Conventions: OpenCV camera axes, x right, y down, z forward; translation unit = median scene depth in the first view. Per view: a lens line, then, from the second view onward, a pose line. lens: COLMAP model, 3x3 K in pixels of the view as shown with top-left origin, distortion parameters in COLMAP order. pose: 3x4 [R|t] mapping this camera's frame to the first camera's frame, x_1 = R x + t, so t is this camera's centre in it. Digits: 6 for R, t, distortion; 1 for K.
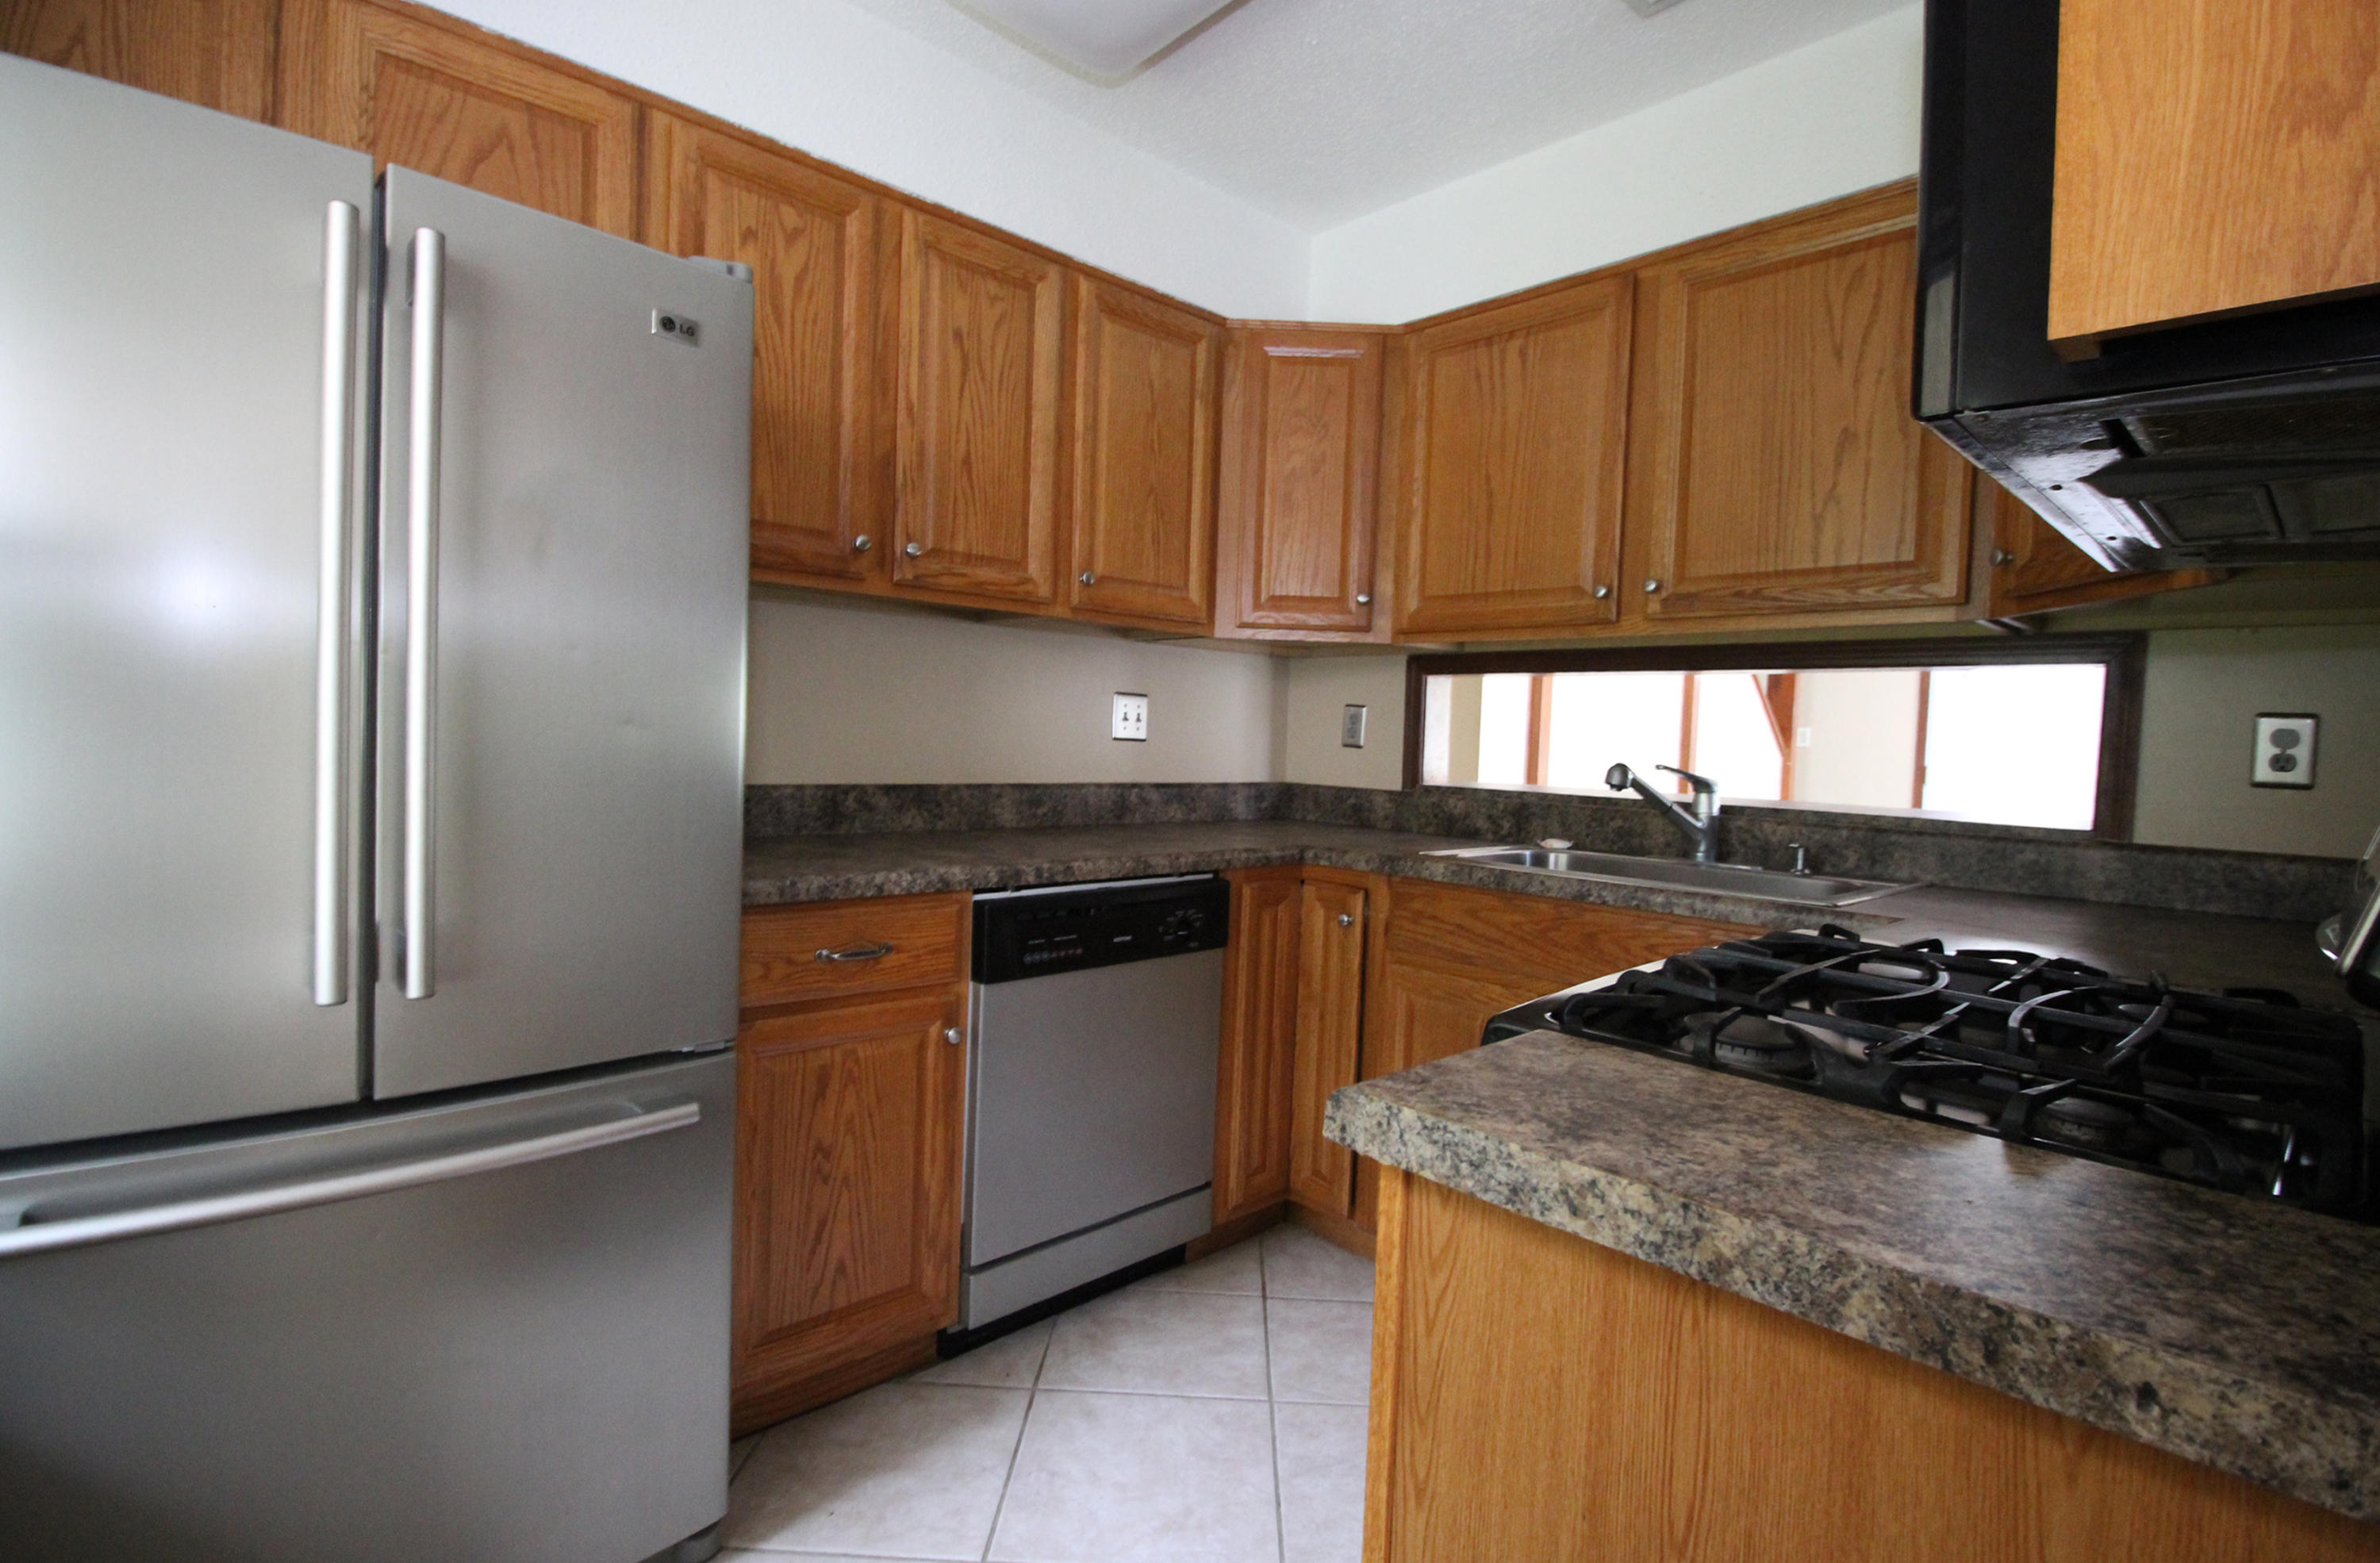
lens RADIAL K [[1124.6, 0, 1190.0], [0, 1124.6, 781.5], [0, 0, 1]] dist [-0.009484, -0.005719]
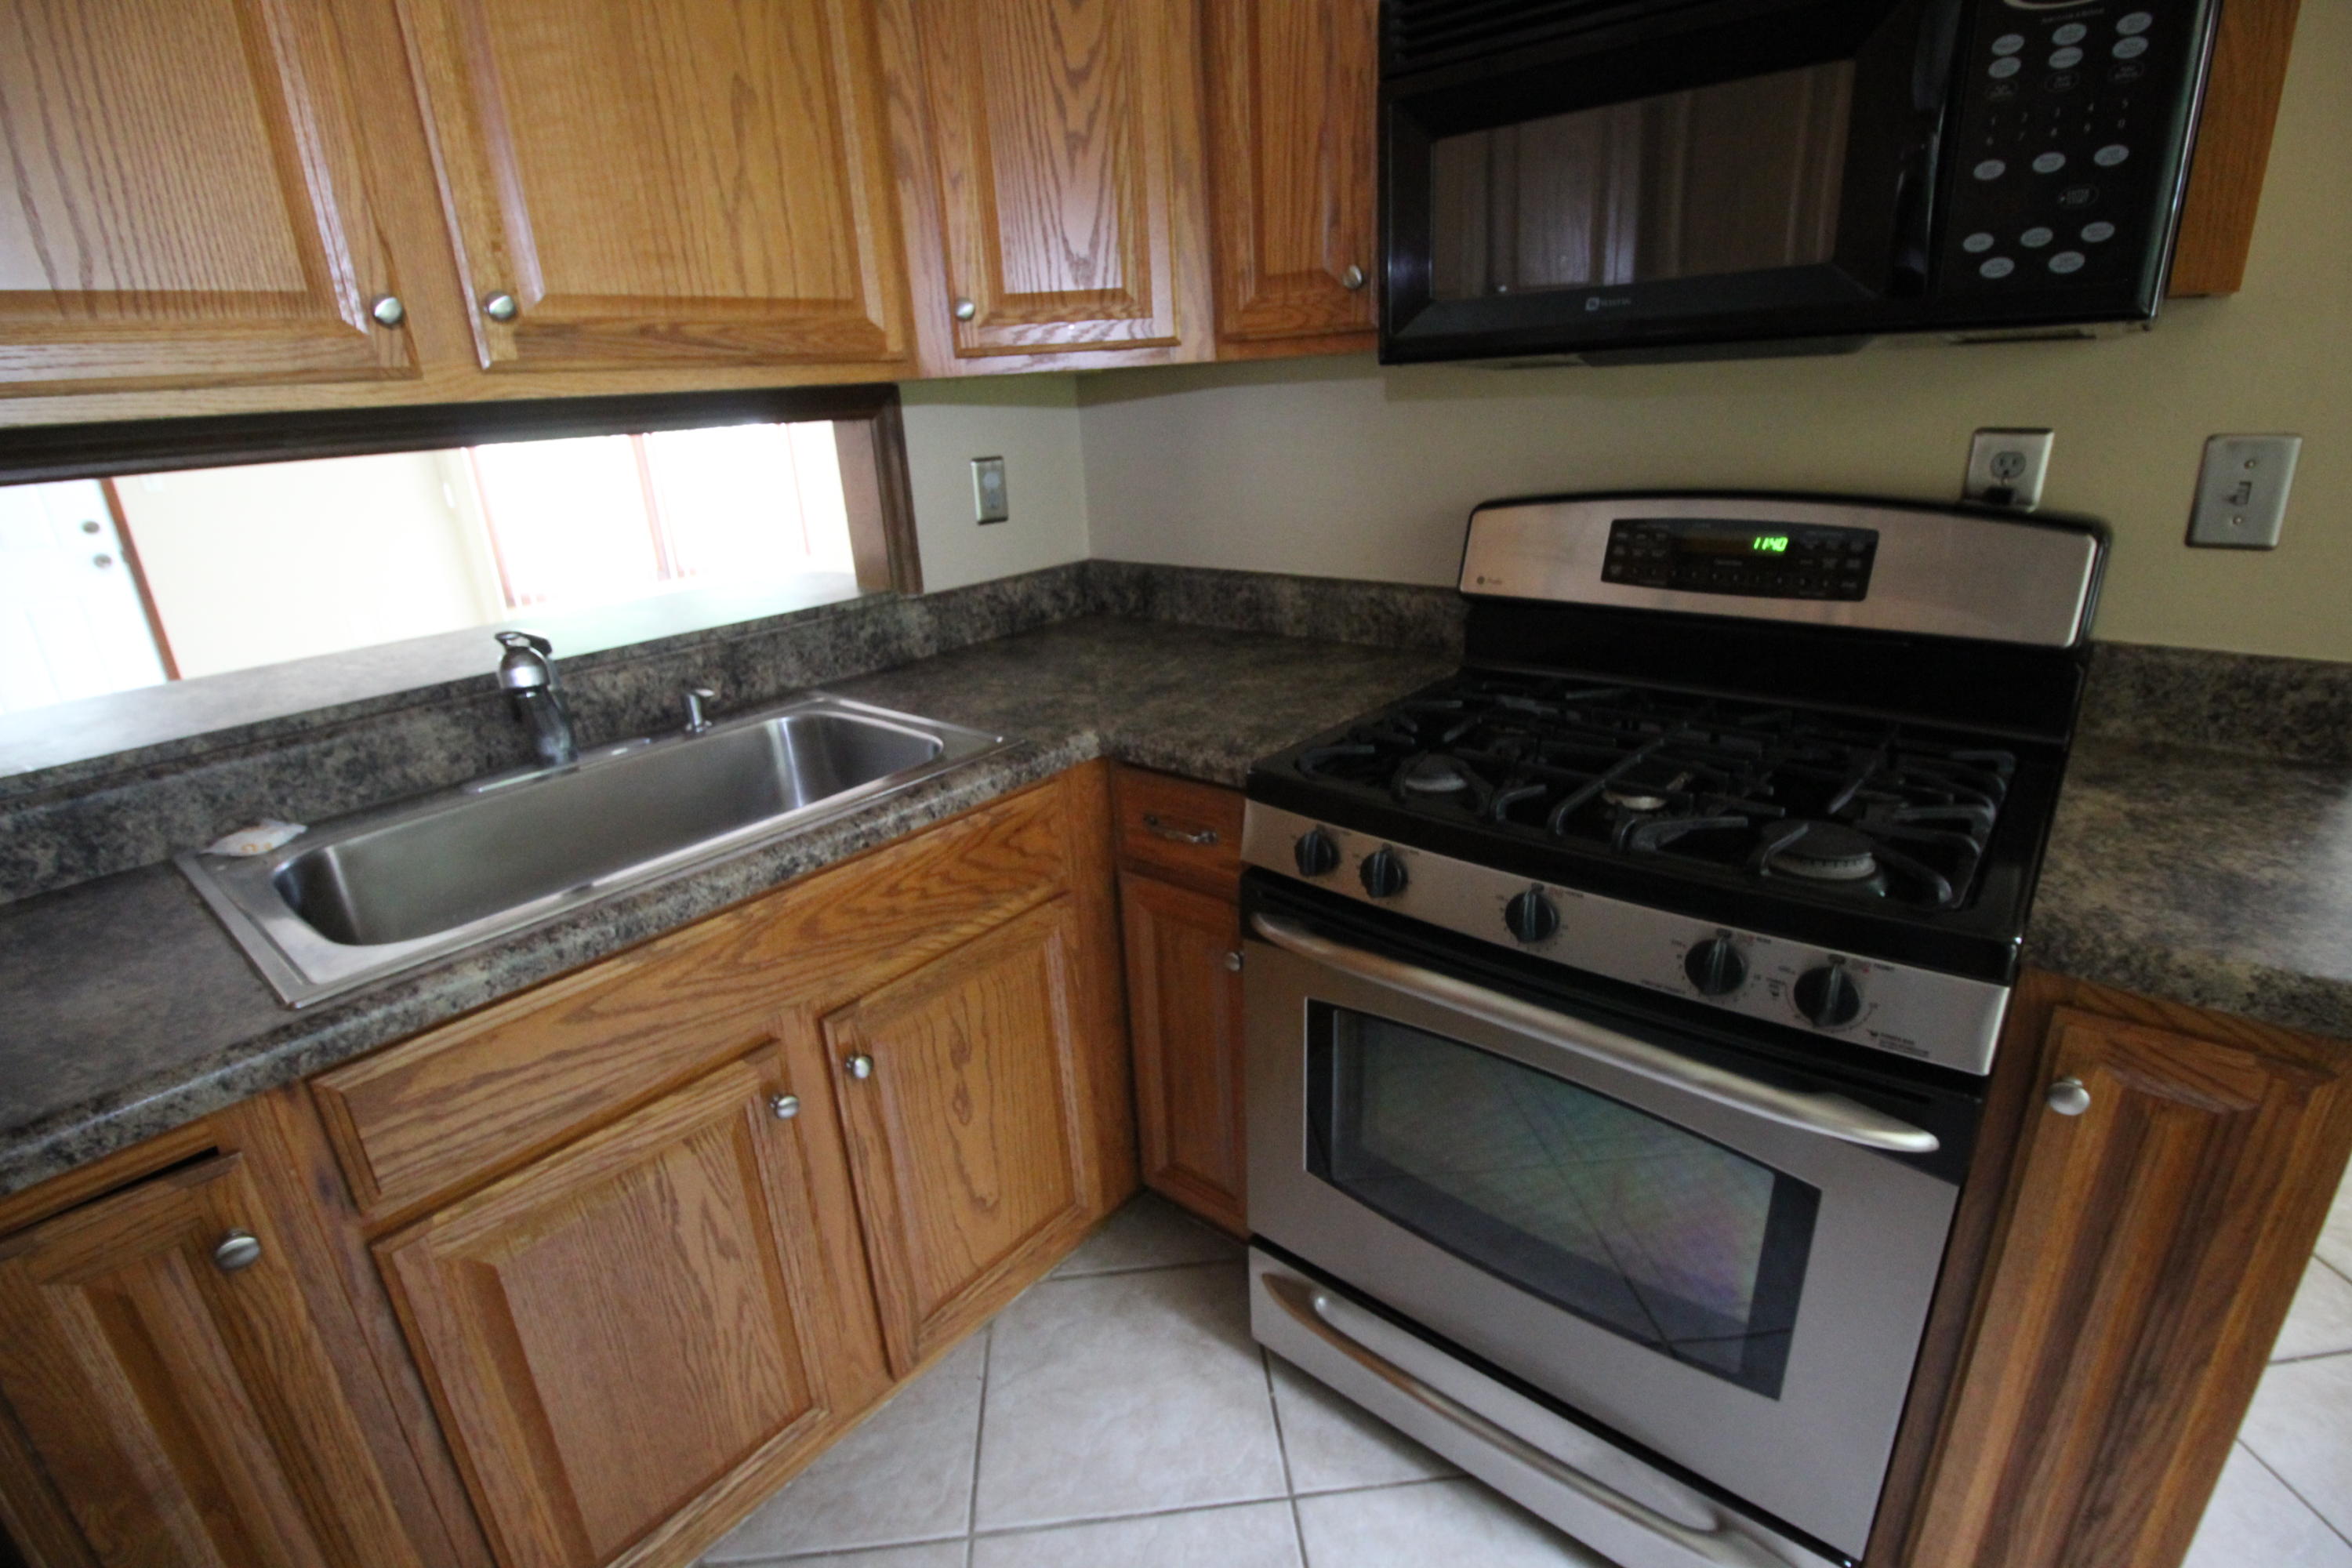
lens RADIAL K [[1101.8, 0, 1172.5], [0, 1101.8, 779.7], [0, 0, 1]] dist [0.001883, -0.013485]
pose [[-0.143988, -0.369492, 0.918010, -0.204621], [0.080135, 0.920277, 0.382973, -0.155424], [-0.986329, 0.128709, -0.102899, 0.845765]]
